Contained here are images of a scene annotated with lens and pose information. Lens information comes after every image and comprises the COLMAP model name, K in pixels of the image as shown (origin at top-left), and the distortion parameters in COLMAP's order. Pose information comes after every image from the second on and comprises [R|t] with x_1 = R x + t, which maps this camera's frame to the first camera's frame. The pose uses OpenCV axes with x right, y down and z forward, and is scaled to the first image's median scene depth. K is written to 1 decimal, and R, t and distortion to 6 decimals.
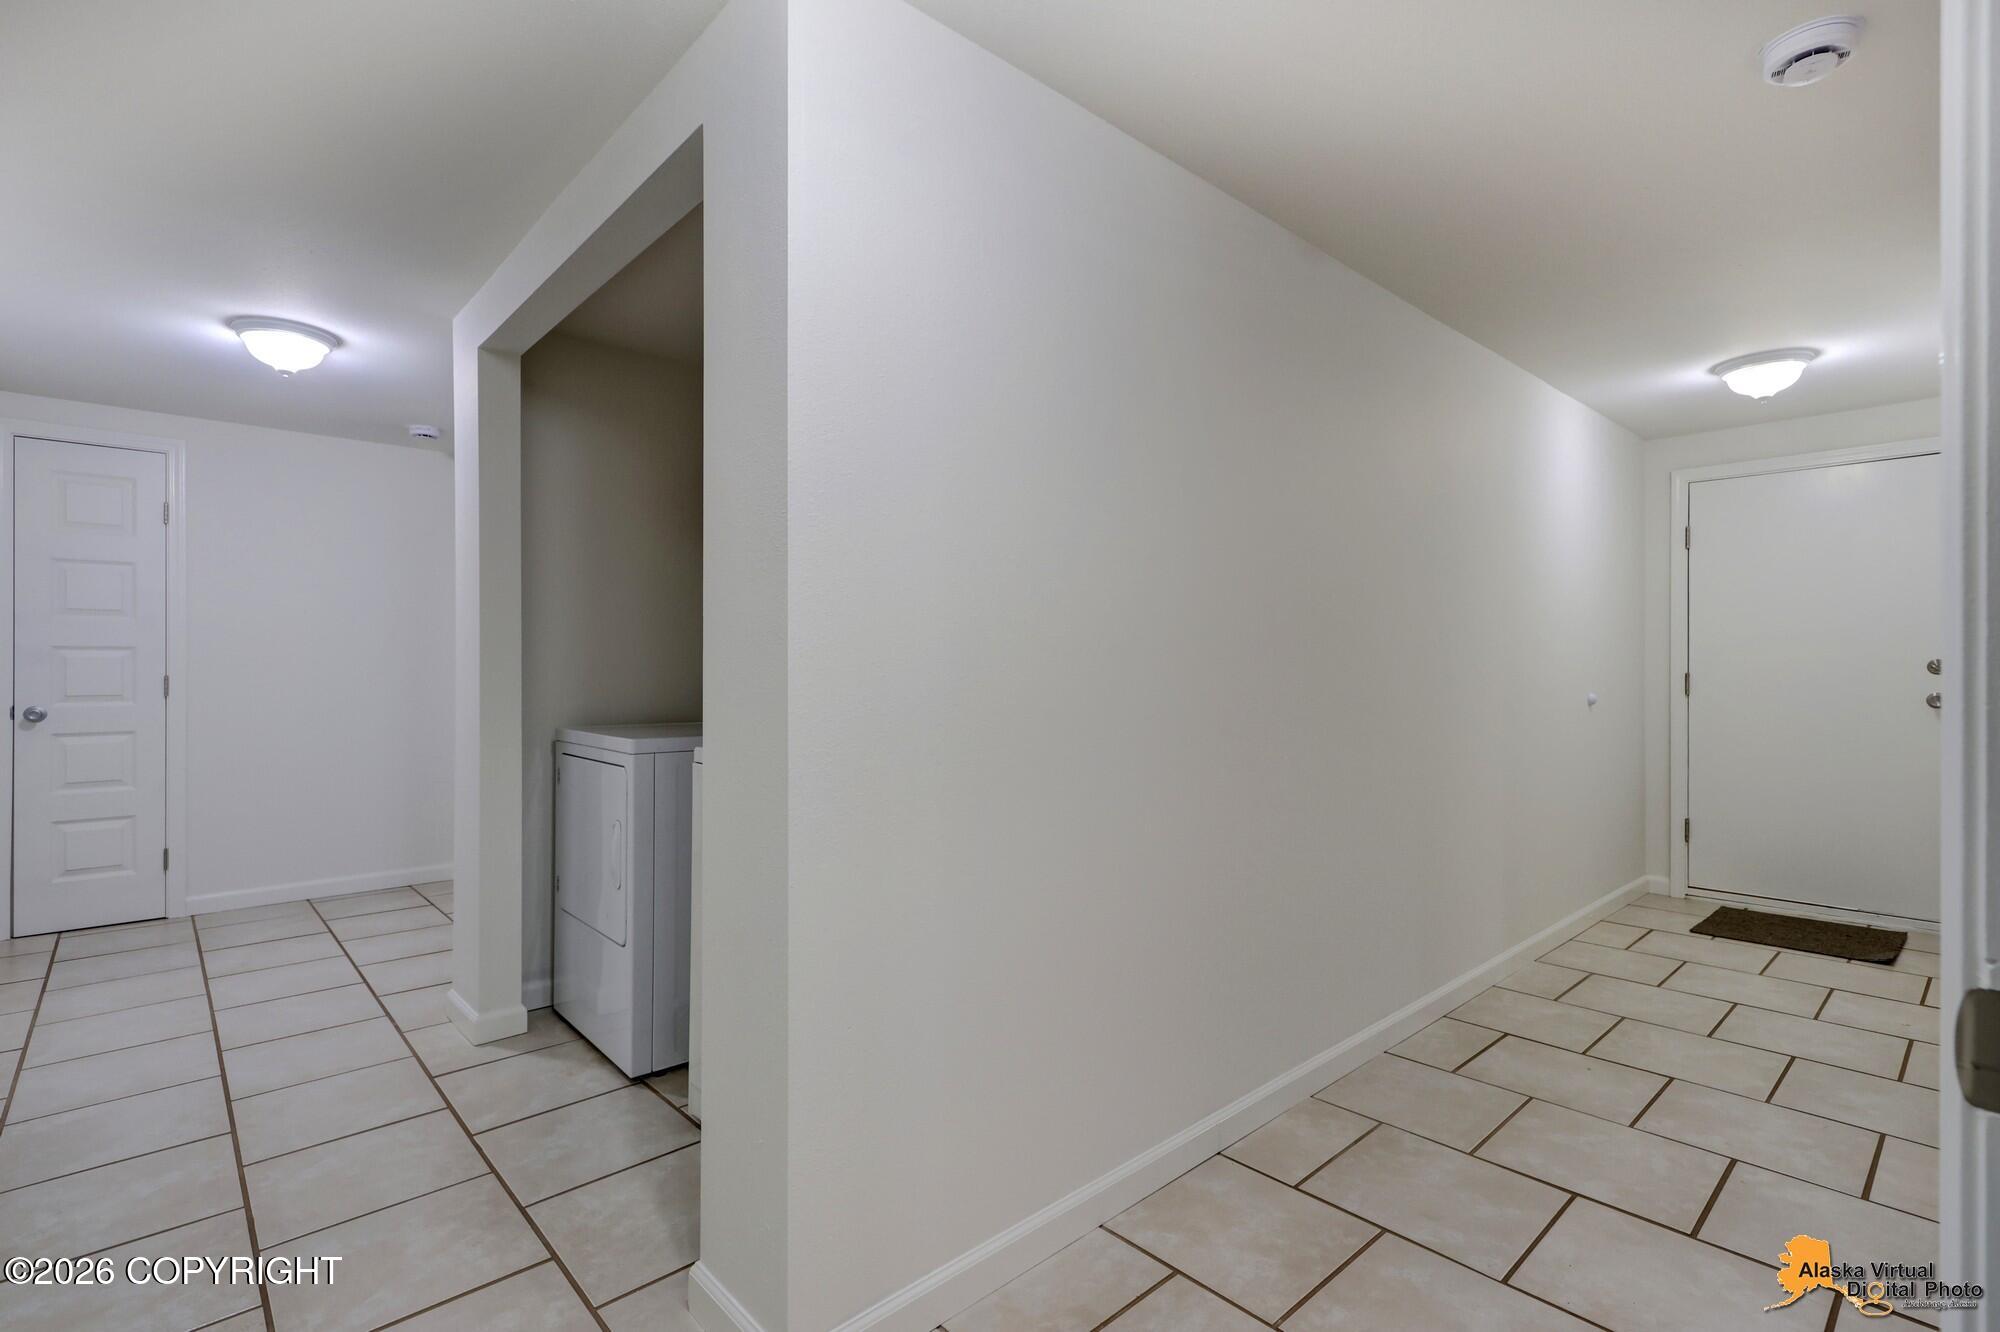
lens RADIAL K [[929.9, 0, 1004.1], [0, 929.9, 673.7], [0, 0, 1]] dist [0.011510, -0.005214]
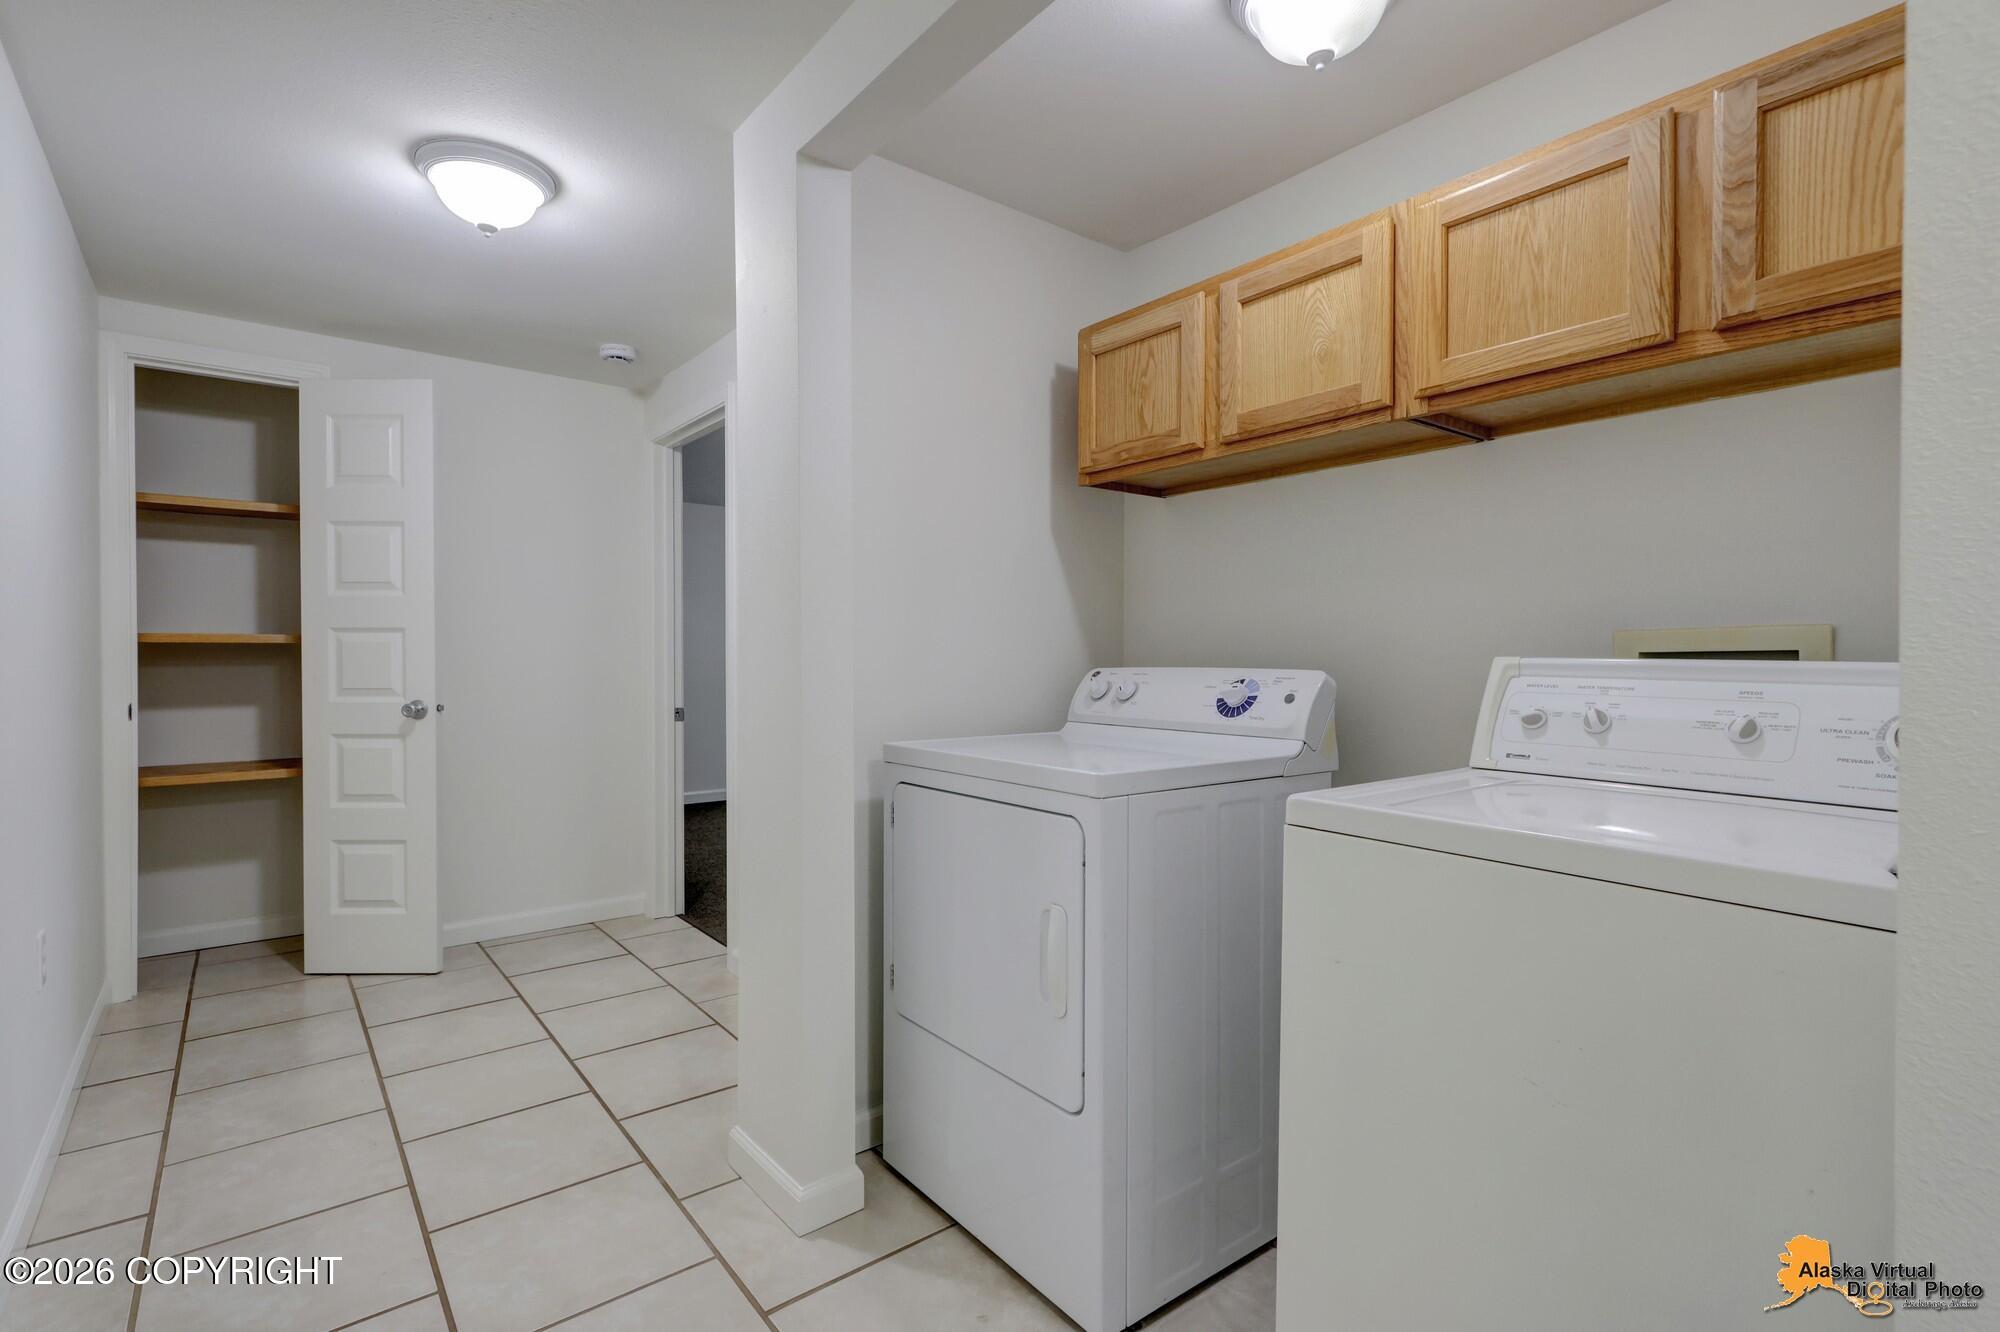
lens RADIAL K [[945.0, 0, 1016.7], [0, 945.0, 671.9], [0, 0, 1]] dist [0.008155, -0.003742]
pose [[0.997796, -0.001117, -0.066341, -0.337614], [0.002003, 0.999910, 0.013284, -0.002085], [0.066320, -0.013388, 0.997709, 0.325329]]
